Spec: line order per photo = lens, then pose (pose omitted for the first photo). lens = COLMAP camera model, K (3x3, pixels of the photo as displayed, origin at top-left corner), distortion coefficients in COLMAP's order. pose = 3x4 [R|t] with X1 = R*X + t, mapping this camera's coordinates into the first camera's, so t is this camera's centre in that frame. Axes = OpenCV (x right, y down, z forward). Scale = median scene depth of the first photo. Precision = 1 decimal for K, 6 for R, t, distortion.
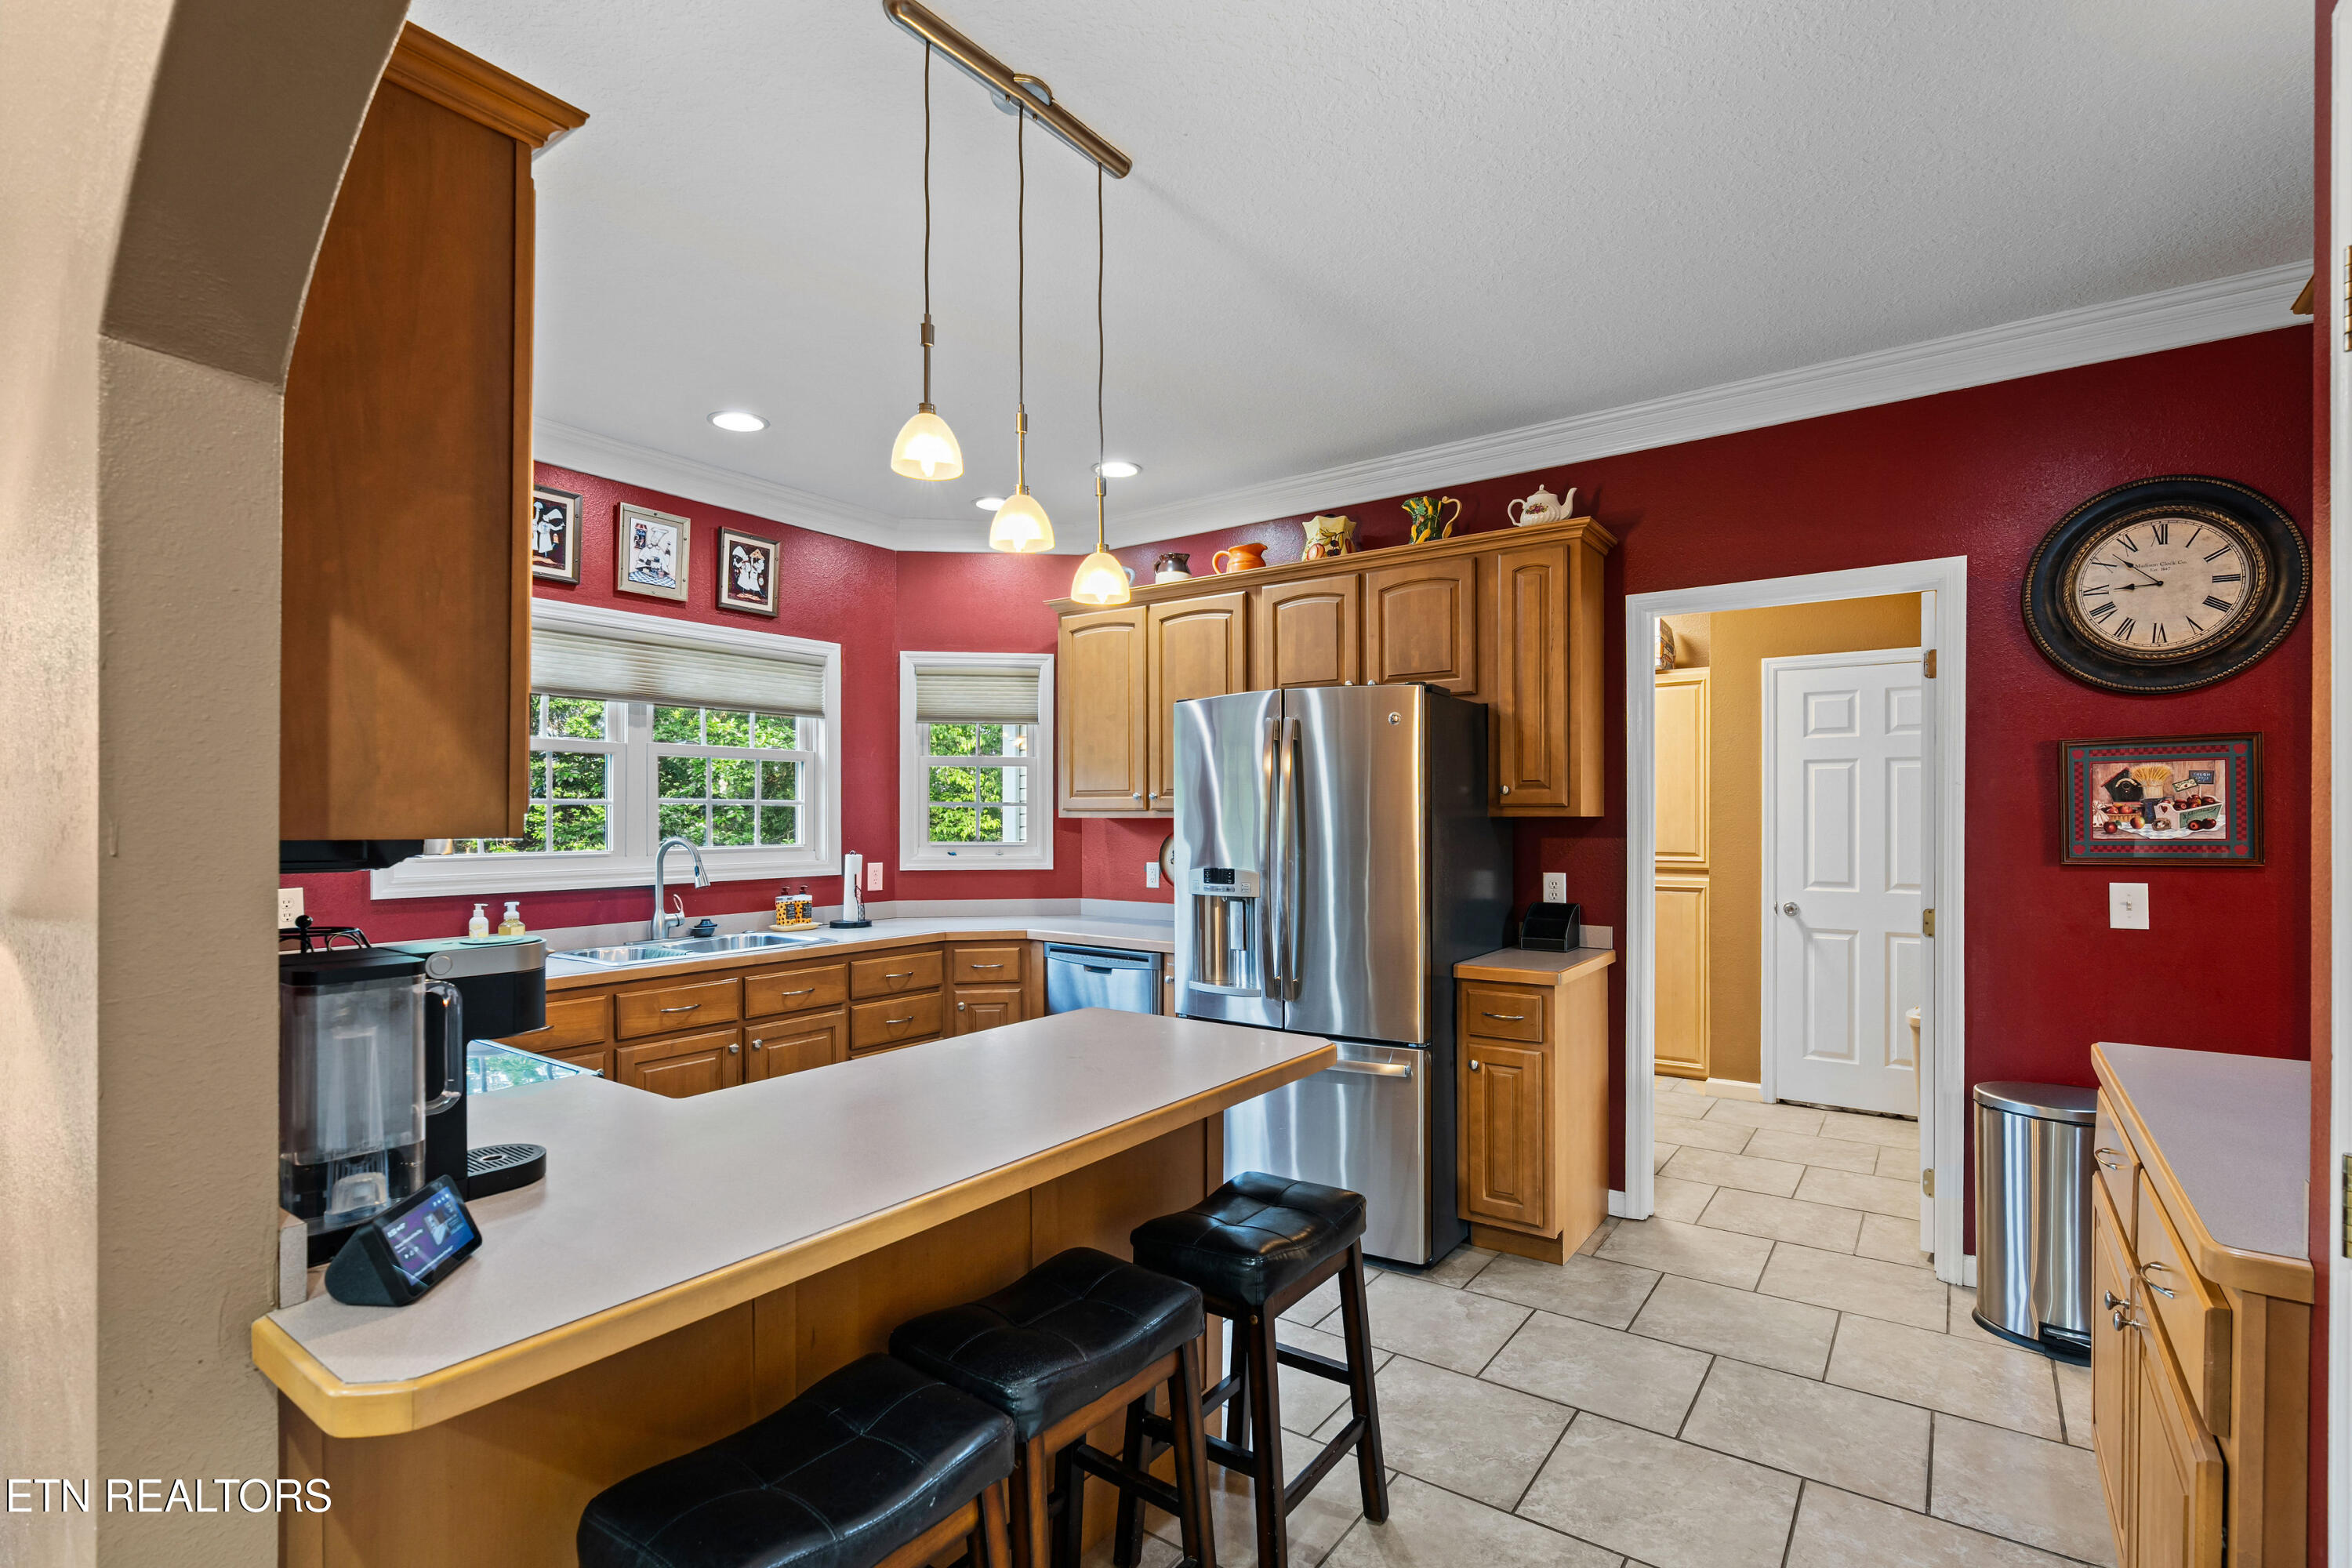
lens RADIAL K [[1073.3, 0, 1174.6], [0, 1073.3, 804.3], [0, 0, 1]] dist [-0.004762, 0.000161]
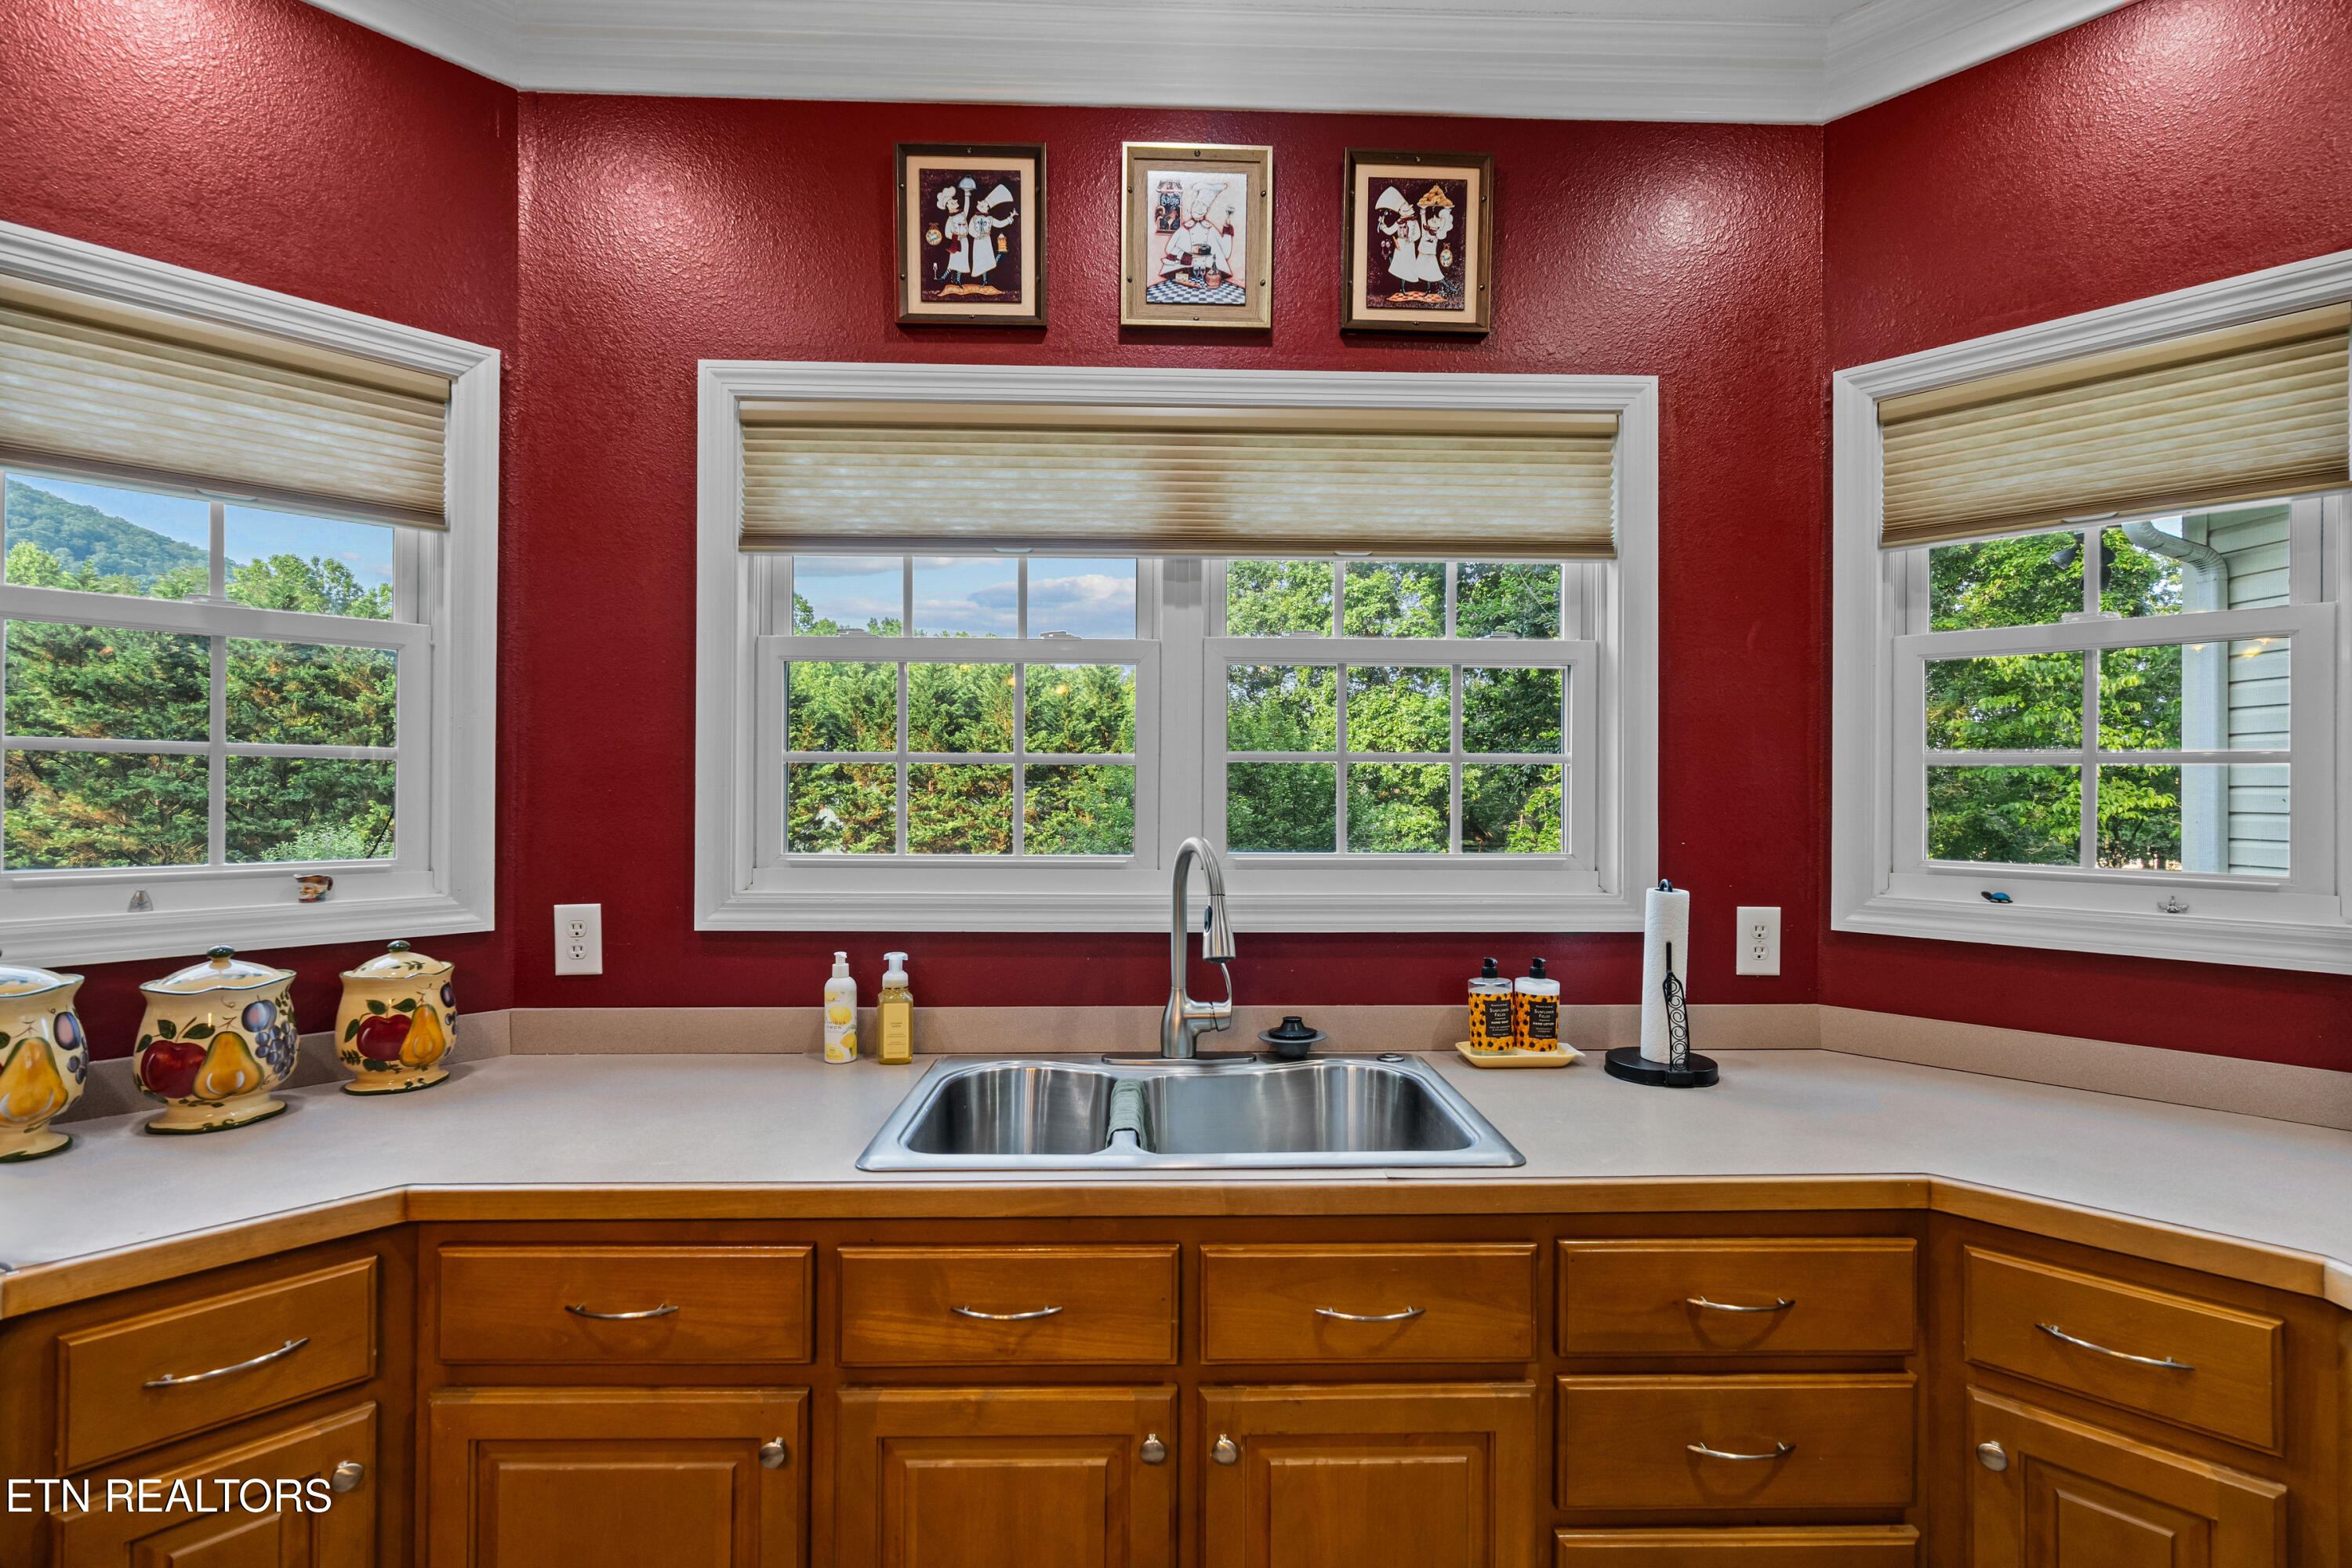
lens RADIAL K [[1073.3, 0, 1171.9], [0, 1073.3, 776.7], [0, 0, 1]] dist [-0.004762, 0.000161]
pose [[0.609849, -0.001295, -0.792516, -0.107013], [0.002927, 0.999996, 0.000618, 0.005717], [0.792512, -0.002697, 0.609850, 0.655717]]
